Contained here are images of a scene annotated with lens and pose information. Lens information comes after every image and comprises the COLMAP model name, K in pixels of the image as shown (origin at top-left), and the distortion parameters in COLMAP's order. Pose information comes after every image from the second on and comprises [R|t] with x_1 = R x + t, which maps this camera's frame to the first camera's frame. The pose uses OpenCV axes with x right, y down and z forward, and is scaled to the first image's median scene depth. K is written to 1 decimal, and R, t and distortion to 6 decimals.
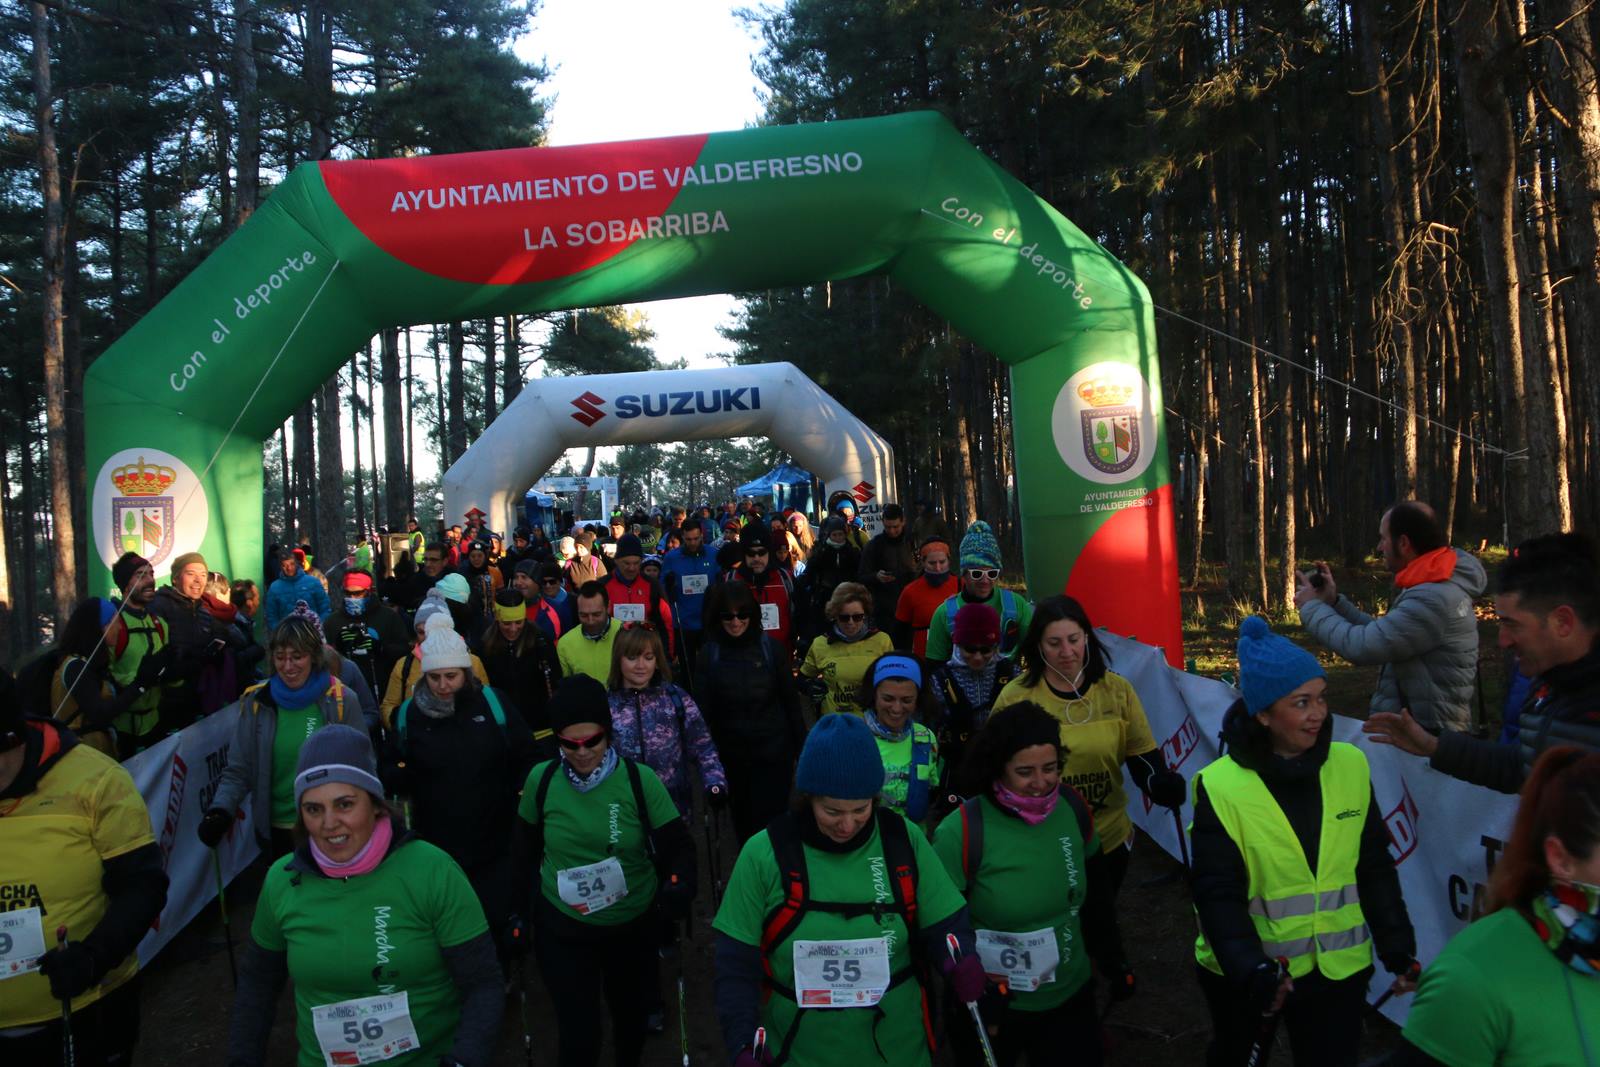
lens RADIAL K [[1467.8, 0, 798.6], [0, 1467.8, 569.0], [0, 0, 1]] dist [-0.188584, 0.225233]
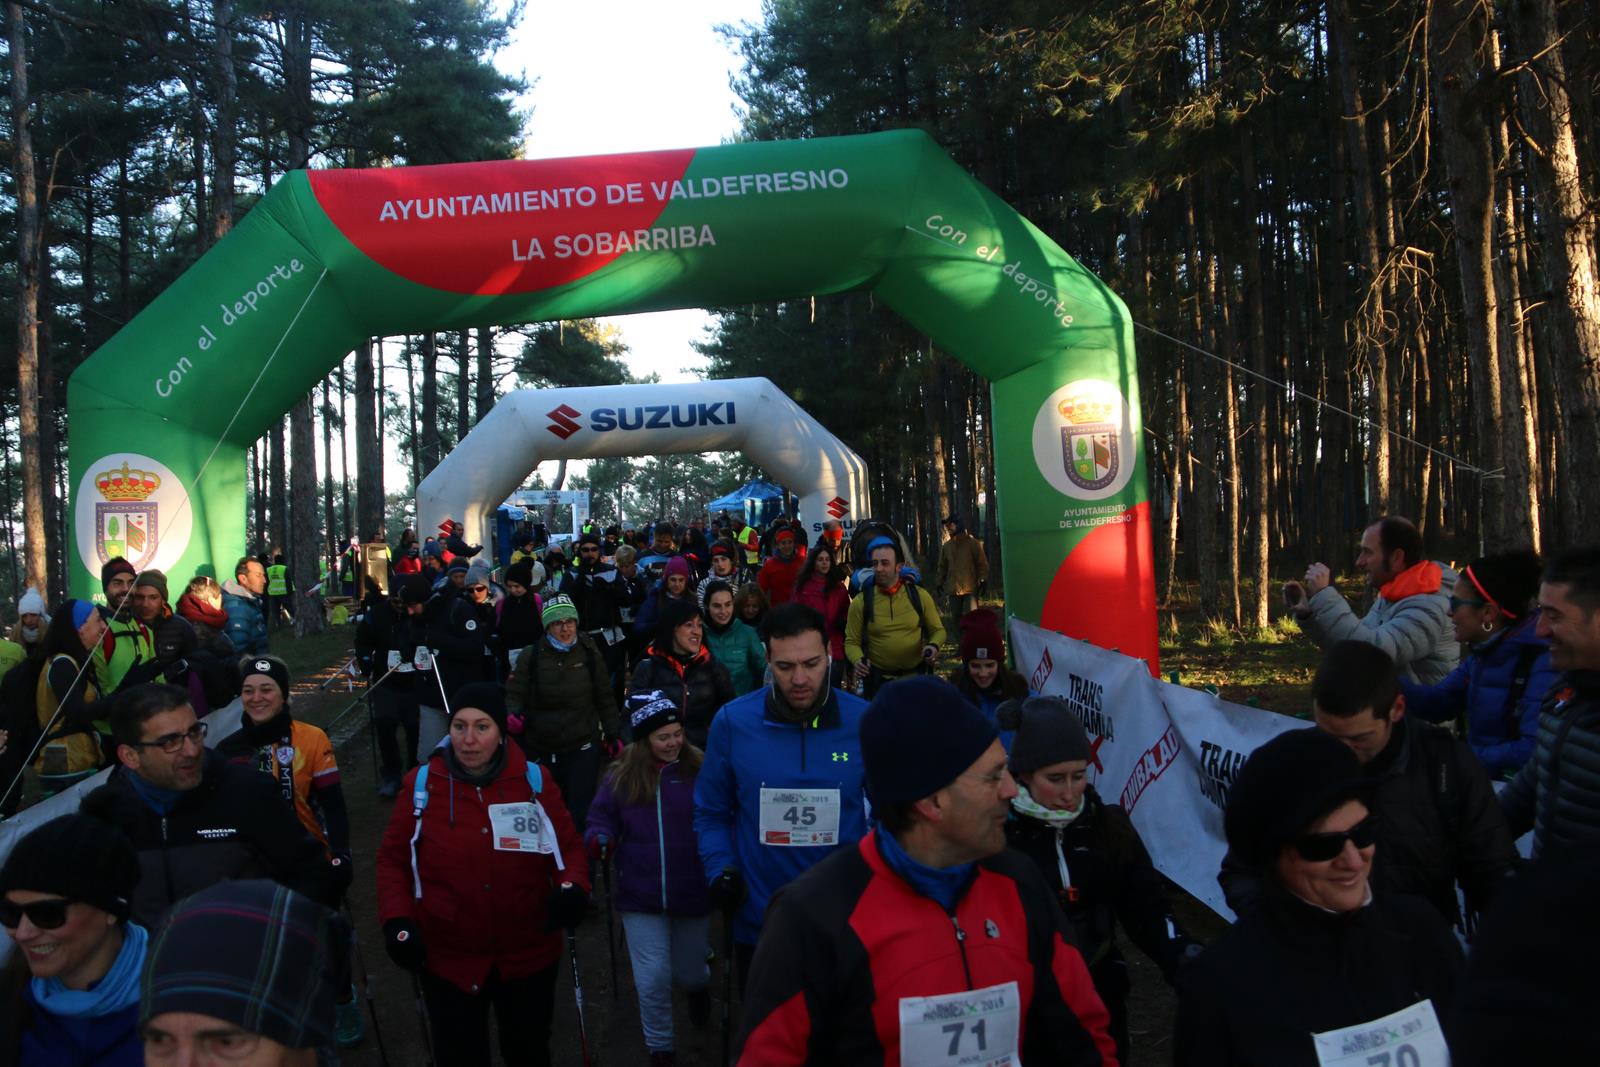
lens RADIAL K [[1472.9, 0, 794.8], [0, 1472.9, 581.1], [0, 0, 1]] dist [-0.194090, 0.235627]
pose [[0.999726, 0.010161, 0.021088, -0.008881], [-0.010080, 0.999941, -0.003941, 0.002898], [-0.021127, 0.003727, 0.999770, -0.008041]]
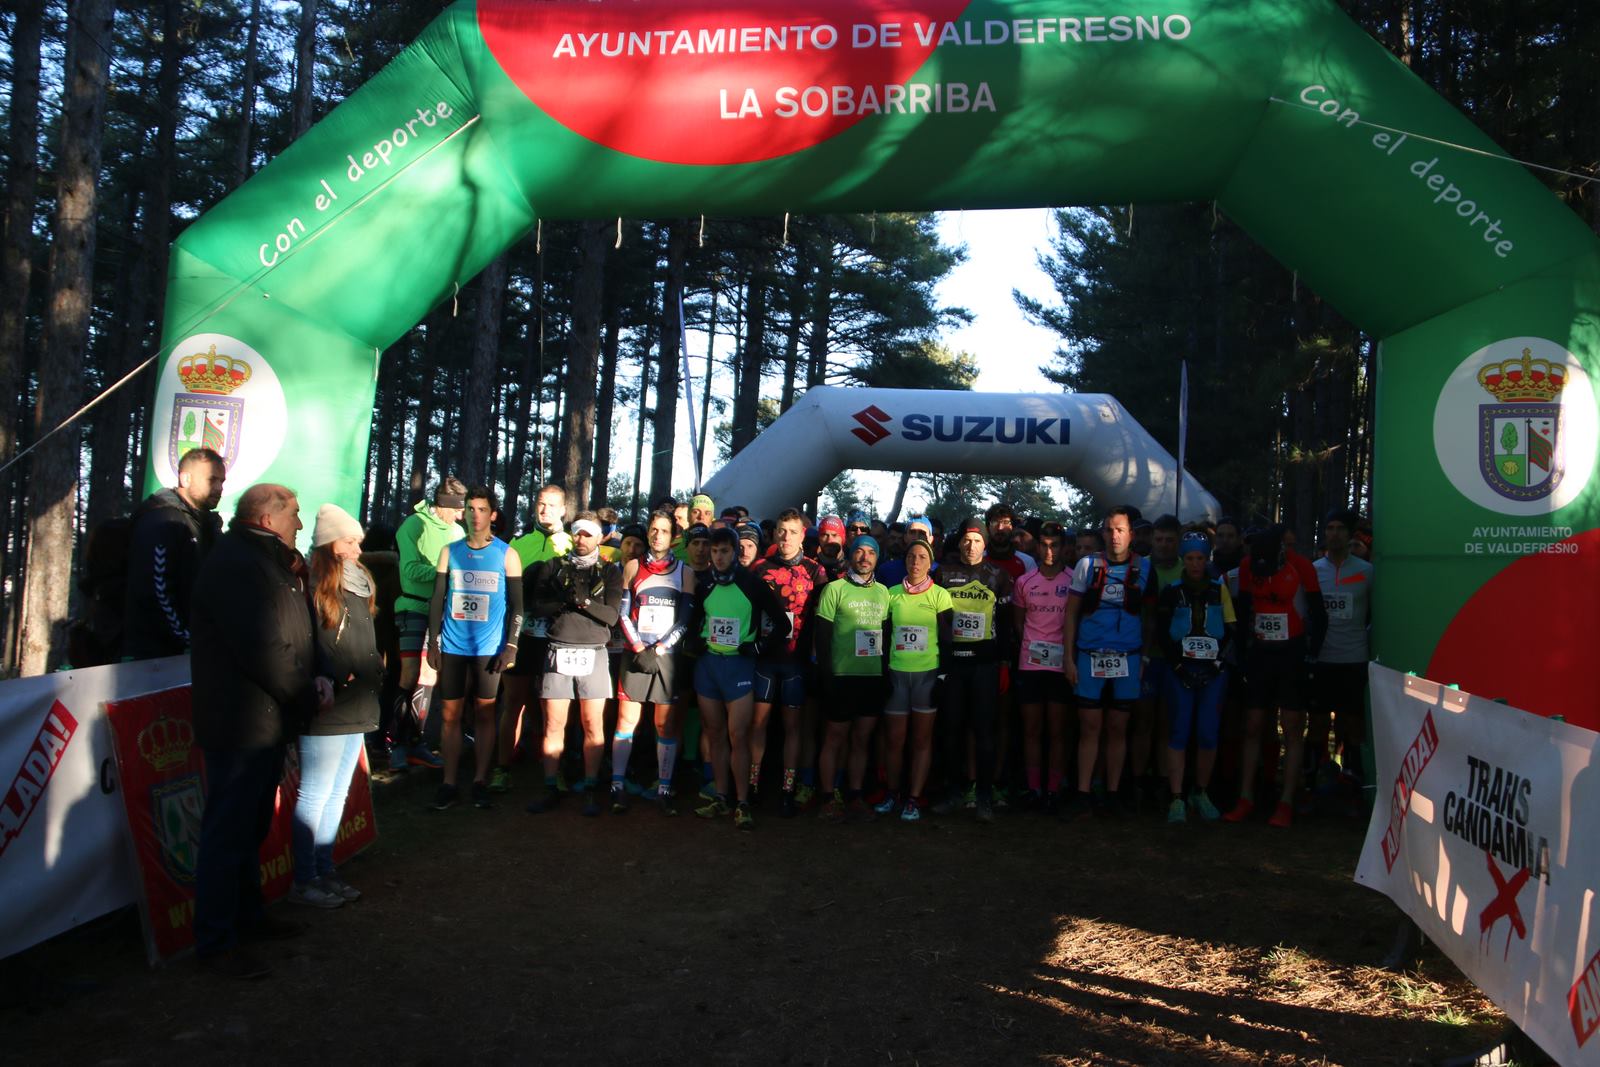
lens RADIAL K [[1467.8, 0, 798.6], [0, 1467.8, 569.0], [0, 0, 1]] dist [-0.188584, 0.225233]
pose [[0.967447, 0.109387, -0.228212, 0.034507], [-0.122299, 0.991553, -0.043185, 0.028148], [0.221560, 0.069689, 0.972653, 0.219687]]
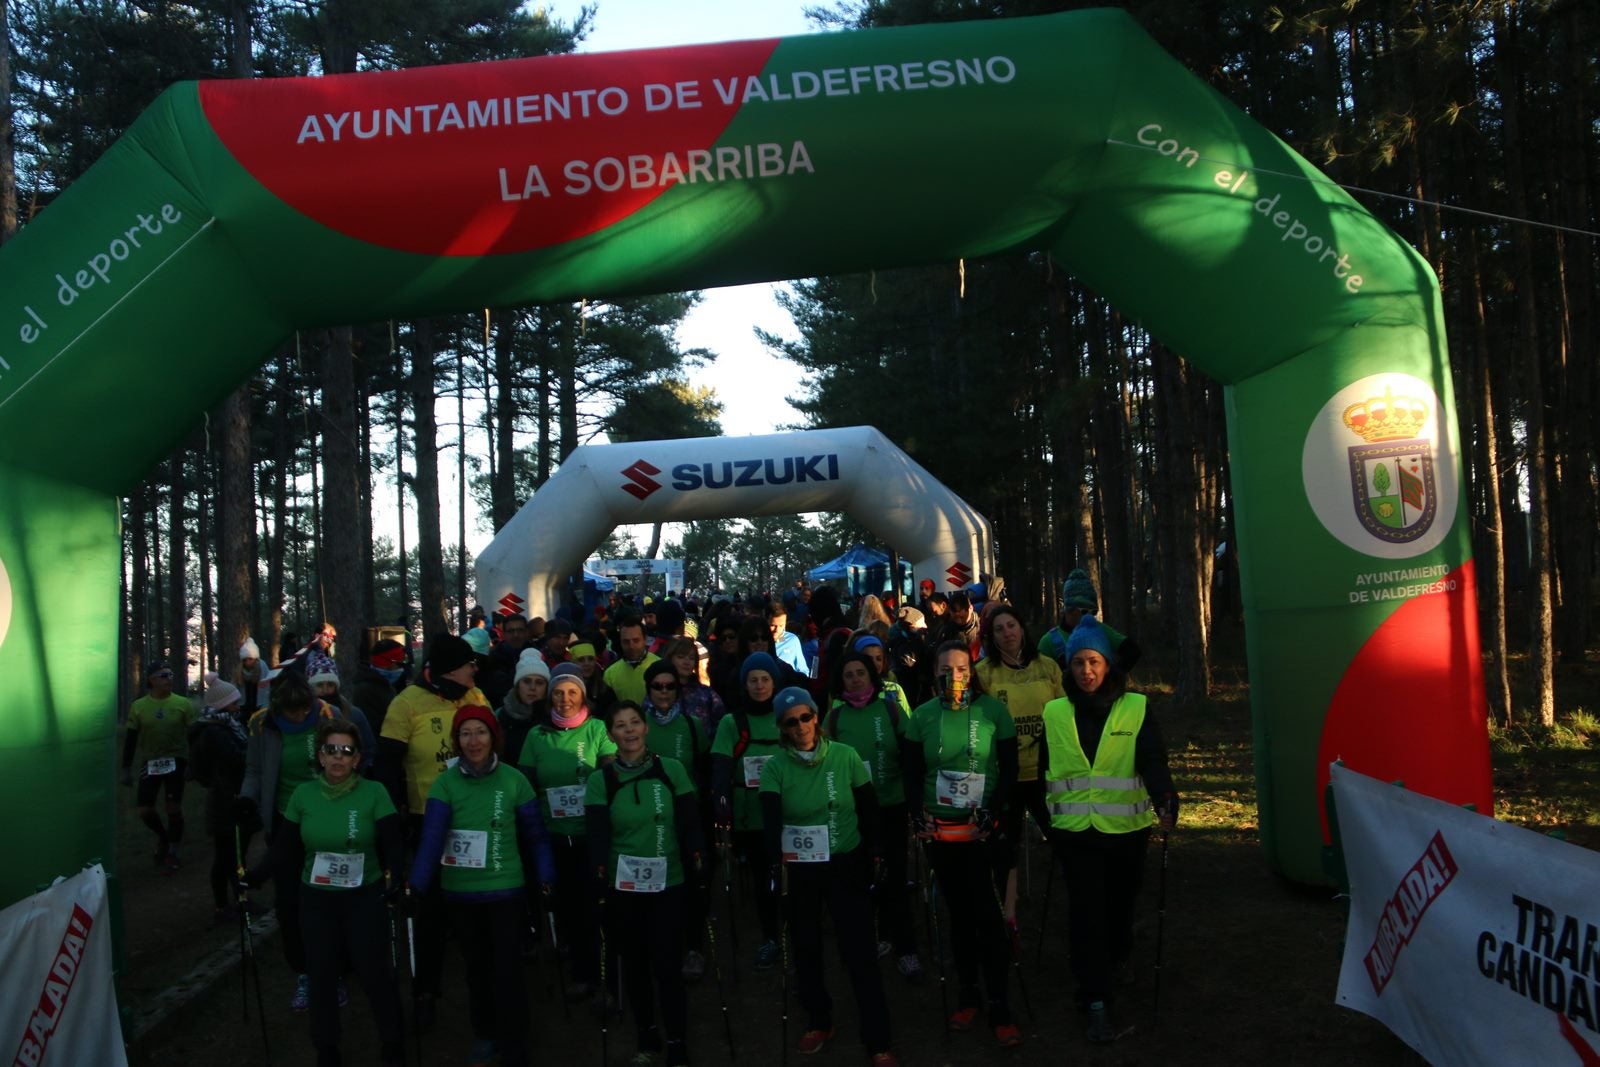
lens RADIAL K [[1347.9, 0, 800.0], [0, 1347.9, 533.5], [0, 0, 1]] dist [-0.184154, 0.166807]
pose [[0.999012, -0.003747, -0.044294, -0.021196], [0.000046, 0.996527, -0.083273, -0.016298], [0.044452, 0.083189, 0.995542, 0.314252]]
